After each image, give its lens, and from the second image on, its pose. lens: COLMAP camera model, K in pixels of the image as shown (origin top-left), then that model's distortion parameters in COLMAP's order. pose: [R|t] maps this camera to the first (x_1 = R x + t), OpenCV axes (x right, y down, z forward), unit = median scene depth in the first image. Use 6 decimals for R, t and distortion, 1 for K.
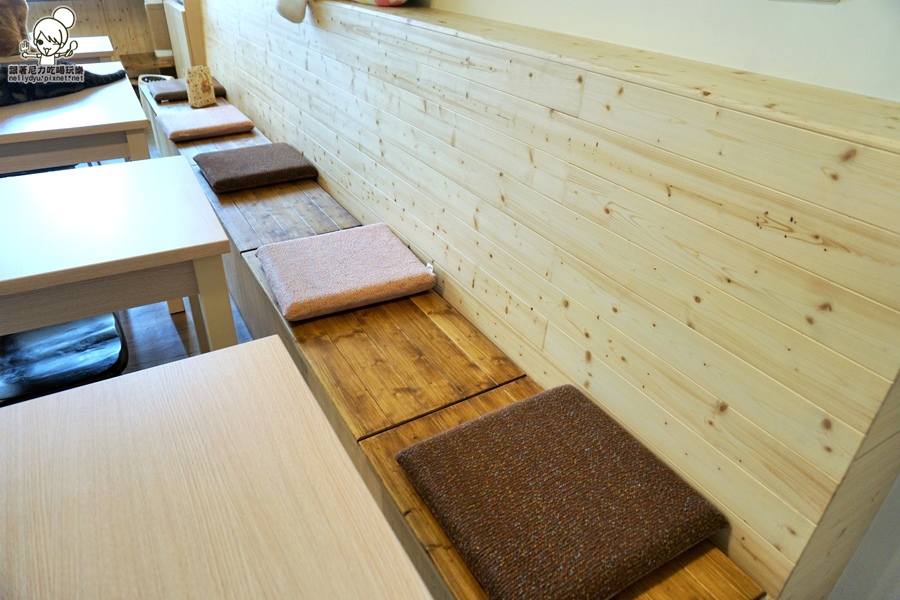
lens RADIAL K [[593.8, 0, 450.0], [0, 593.8, 300.0], [0, 0, 1]] dist [-0.042143, 0.000563]
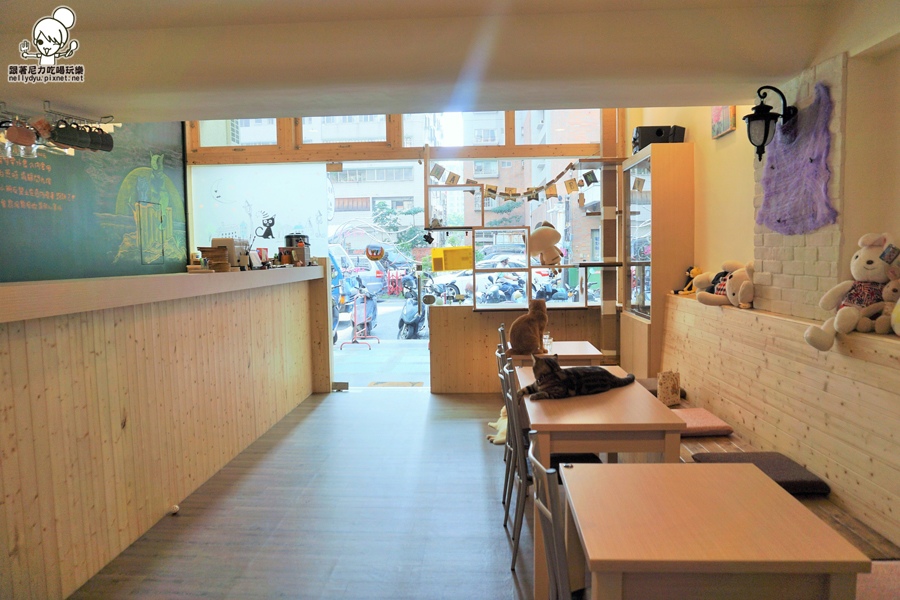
lens RADIAL K [[593.8, 0, 450.0], [0, 593.8, 300.0], [0, 0, 1]] dist [-0.042143, 0.000563]
pose [[0.830328, -0.006316, -0.557239, -0.183962], [-0.249087, 0.890283, -0.381250, 0.028910], [0.498509, 0.455364, 0.737654, -0.162449]]
